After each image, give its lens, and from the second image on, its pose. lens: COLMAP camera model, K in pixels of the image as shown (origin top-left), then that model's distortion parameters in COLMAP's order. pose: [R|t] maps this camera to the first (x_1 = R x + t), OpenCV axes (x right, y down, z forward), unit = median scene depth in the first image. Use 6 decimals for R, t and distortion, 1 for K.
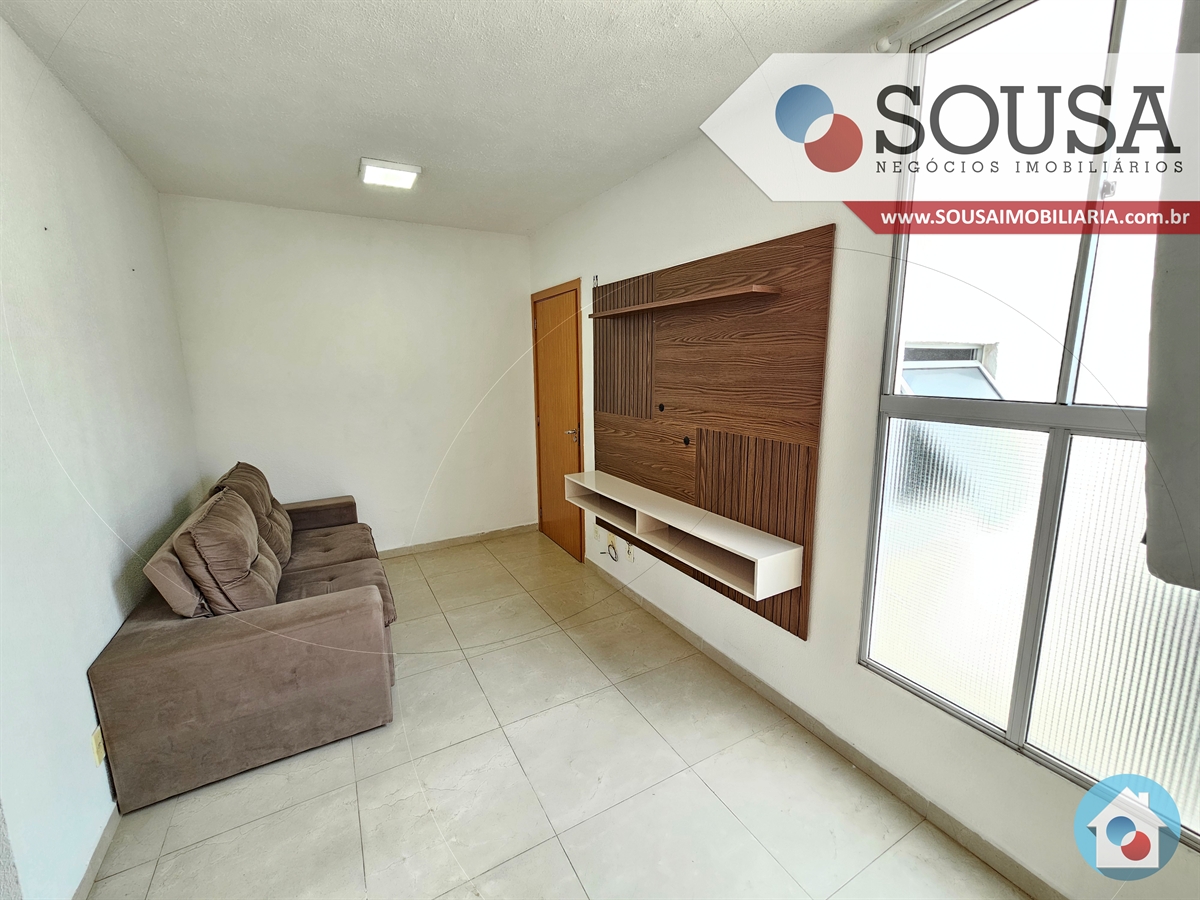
lens RADIAL K [[495.2, 0, 596.0], [0, 495.2, 447.8], [0, 0, 1]] dist [0.002262, 0.000958]
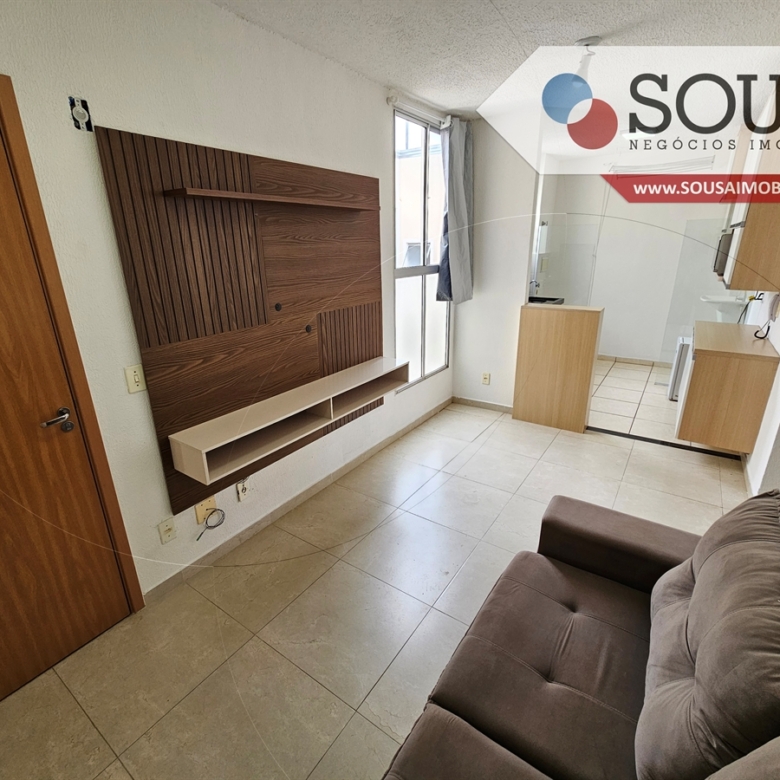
lens RADIAL K [[428.5, 0, 384.2], [0, 428.5, 384.6], [0, 0, 1]] dist [-0.000931, -0.000346]
pose [[-0.432839, -0.270340, 0.859980, -0.742384], [0.174429, 0.910830, 0.374117, -0.225004], [-0.884435, 0.311938, -0.347088, 1.168728]]
